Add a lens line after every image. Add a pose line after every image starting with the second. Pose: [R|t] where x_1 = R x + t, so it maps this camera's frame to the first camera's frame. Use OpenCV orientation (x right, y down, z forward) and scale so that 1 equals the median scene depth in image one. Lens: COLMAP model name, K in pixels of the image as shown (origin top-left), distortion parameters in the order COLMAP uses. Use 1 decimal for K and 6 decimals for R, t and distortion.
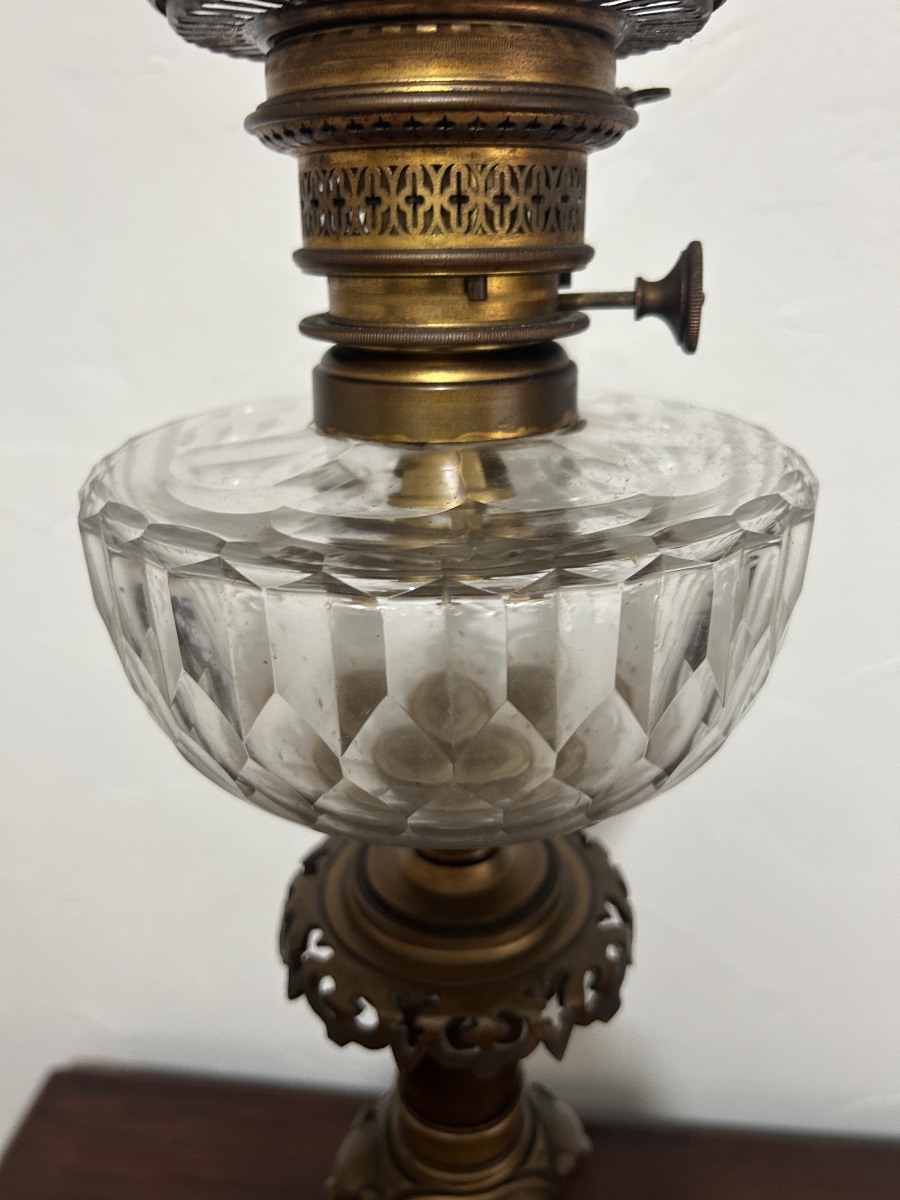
lens RADIAL K [[947.4, 0, 418.0], [0, 947.4, 561.8], [0, 0, 1]] dist [0.009117, -0.001070]
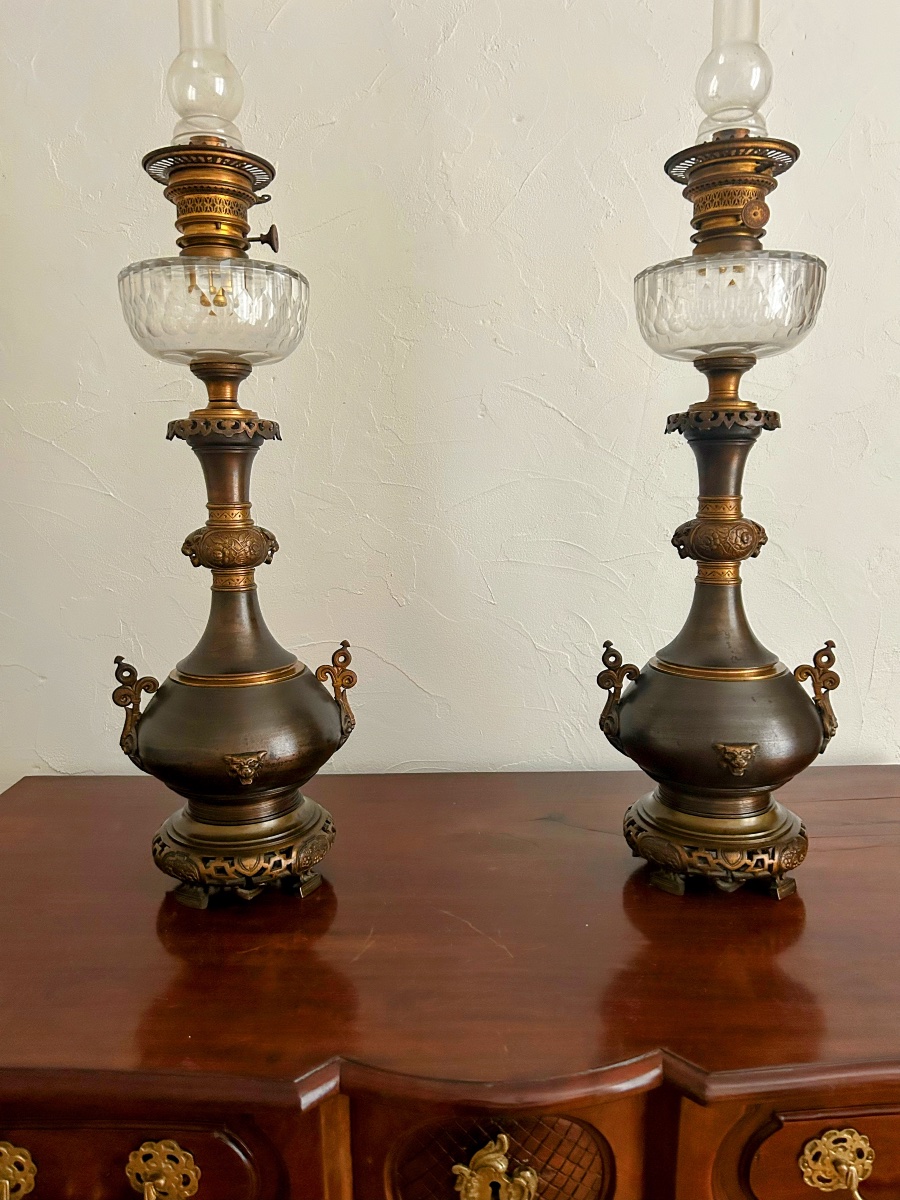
lens RADIAL K [[915.6, 0, 450.1], [0, 915.6, 624.6], [0, 0, 1]] dist [0.000826, -0.003512]
pose [[0.977729, -0.029863, 0.207737, 0.176803], [0.066759, 0.982667, -0.172943, 2.372823], [-0.198971, 0.182960, 0.962775, -3.017160]]
